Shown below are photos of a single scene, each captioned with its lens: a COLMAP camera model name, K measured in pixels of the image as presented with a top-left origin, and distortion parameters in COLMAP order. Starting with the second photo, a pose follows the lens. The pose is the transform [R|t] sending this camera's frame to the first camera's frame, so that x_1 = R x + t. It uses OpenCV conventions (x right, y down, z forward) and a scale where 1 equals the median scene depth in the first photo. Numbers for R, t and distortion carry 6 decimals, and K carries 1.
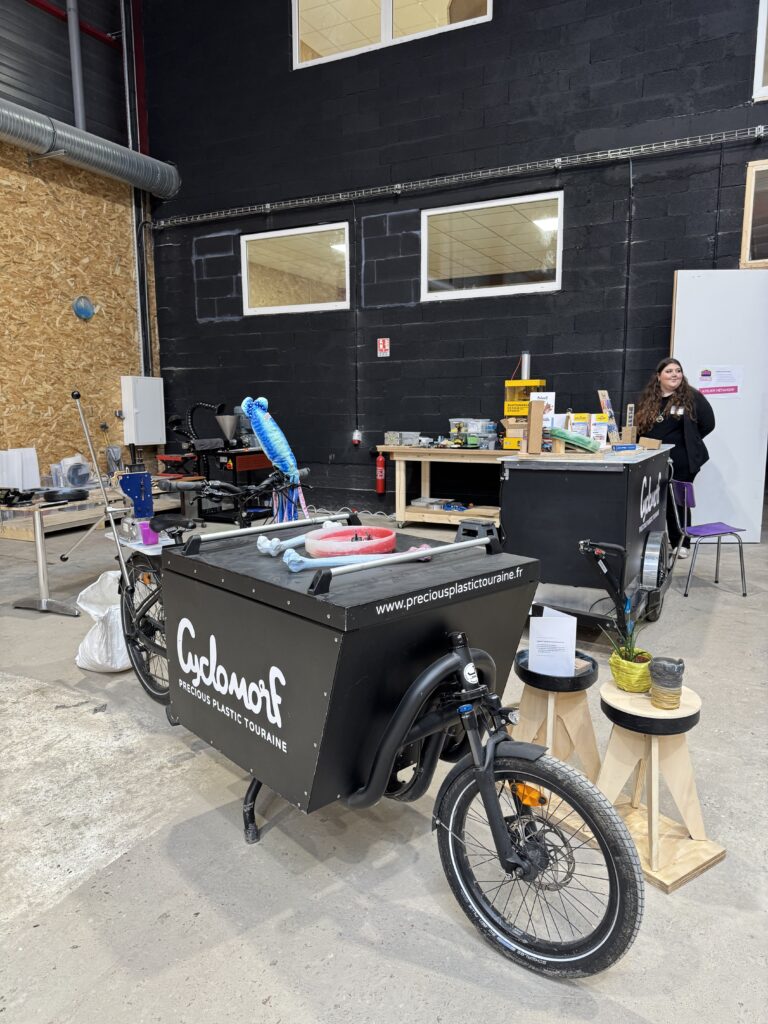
lens RADIAL K [[722.8, 0, 382.5], [0, 722.8, 519.2], [0, 0, 1]] dist [0.077209, -0.100309]
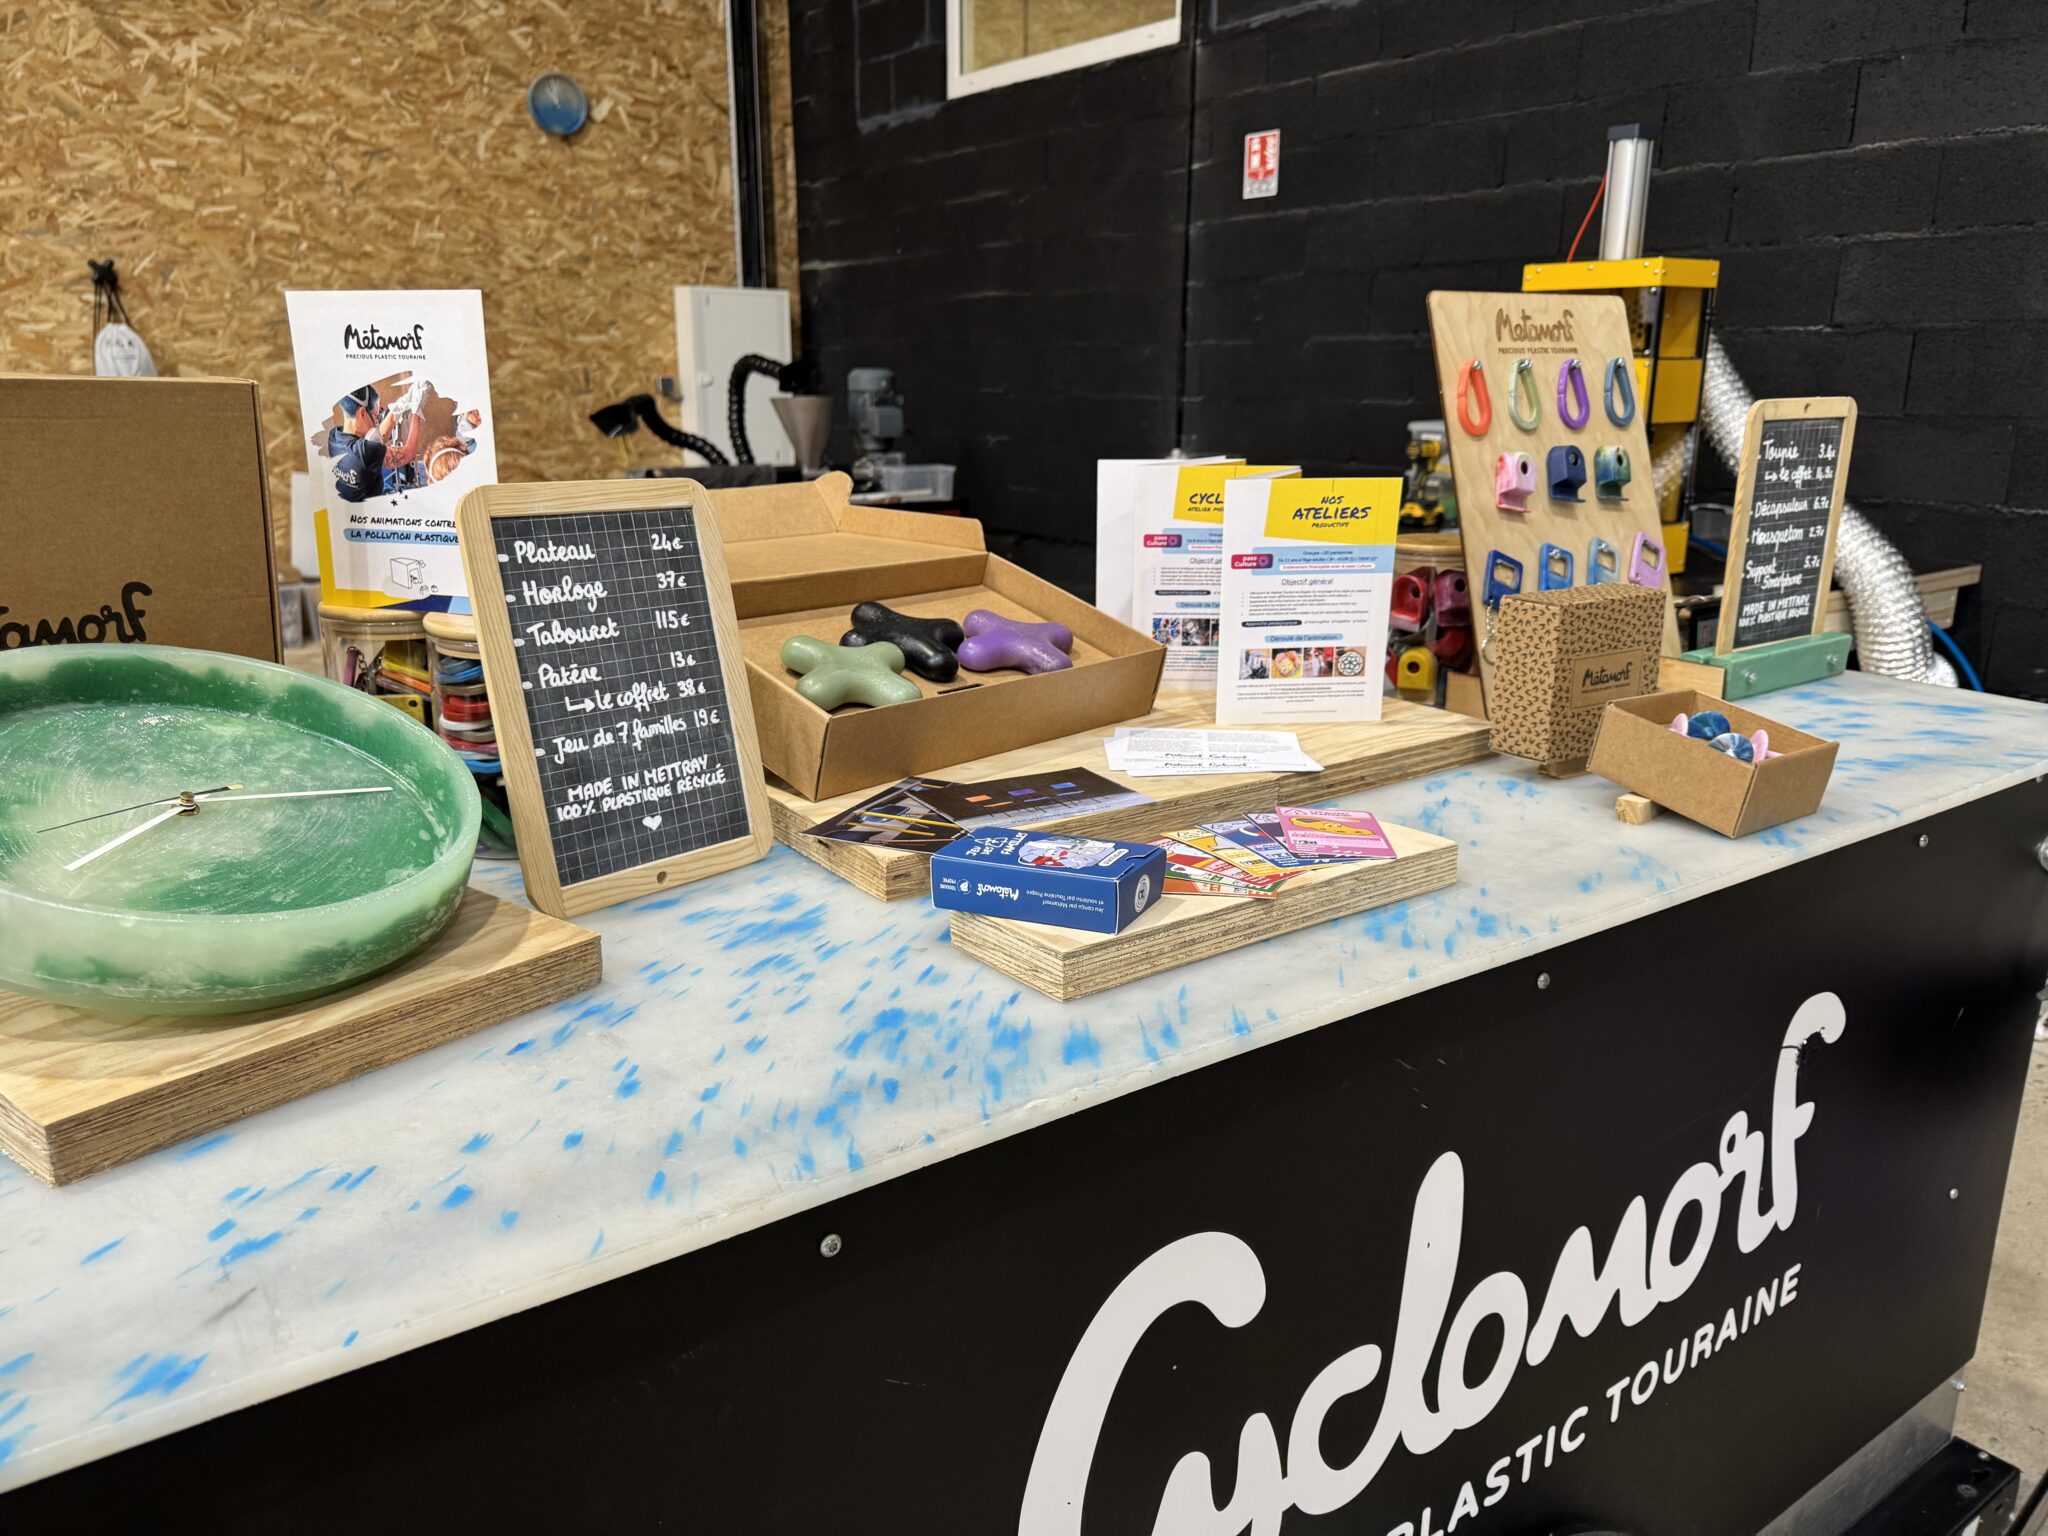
lens RADIAL K [[1445.7, 0, 1023.6], [0, 1445.7, 748.9], [0, 0, 1]] dist [0.077209, -0.100309]
pose [[0.892109, 0.121063, -0.435300, 0.191888], [-0.074537, 0.989668, 0.122484, -0.064533], [0.445630, -0.076823, 0.891915, 0.389638]]
